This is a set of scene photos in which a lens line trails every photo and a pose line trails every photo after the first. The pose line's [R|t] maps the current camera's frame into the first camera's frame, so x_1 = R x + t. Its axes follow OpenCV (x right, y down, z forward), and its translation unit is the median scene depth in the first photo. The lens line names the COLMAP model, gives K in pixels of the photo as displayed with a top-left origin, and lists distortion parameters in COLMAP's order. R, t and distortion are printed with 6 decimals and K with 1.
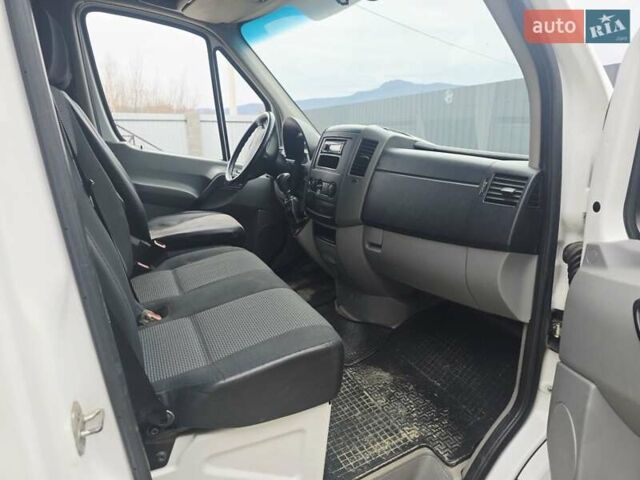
lens RADIAL K [[423.7, 0, 323.2], [0, 423.7, 235.6], [0, 0, 1]] dist [0.064578, -0.052005]
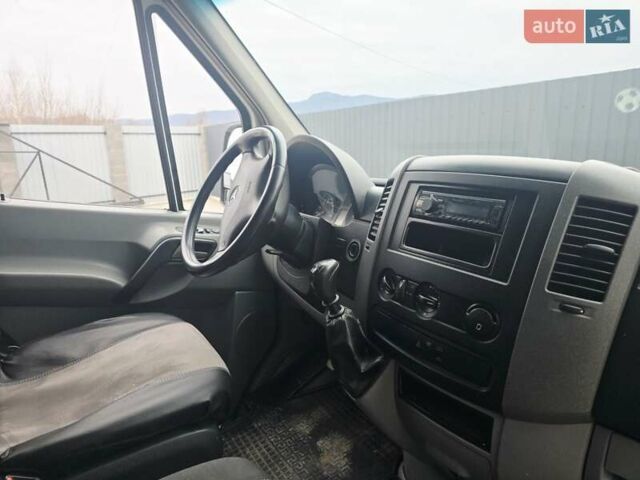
lens RADIAL K [[423.7, 0, 323.2], [0, 423.7, 235.6], [0, 0, 1]] dist [0.064578, -0.052005]
pose [[0.987876, -0.042220, 0.149395, -0.125027], [0.045799, 0.998738, -0.020595, -0.127451], [-0.148337, 0.027187, 0.988563, 0.426171]]
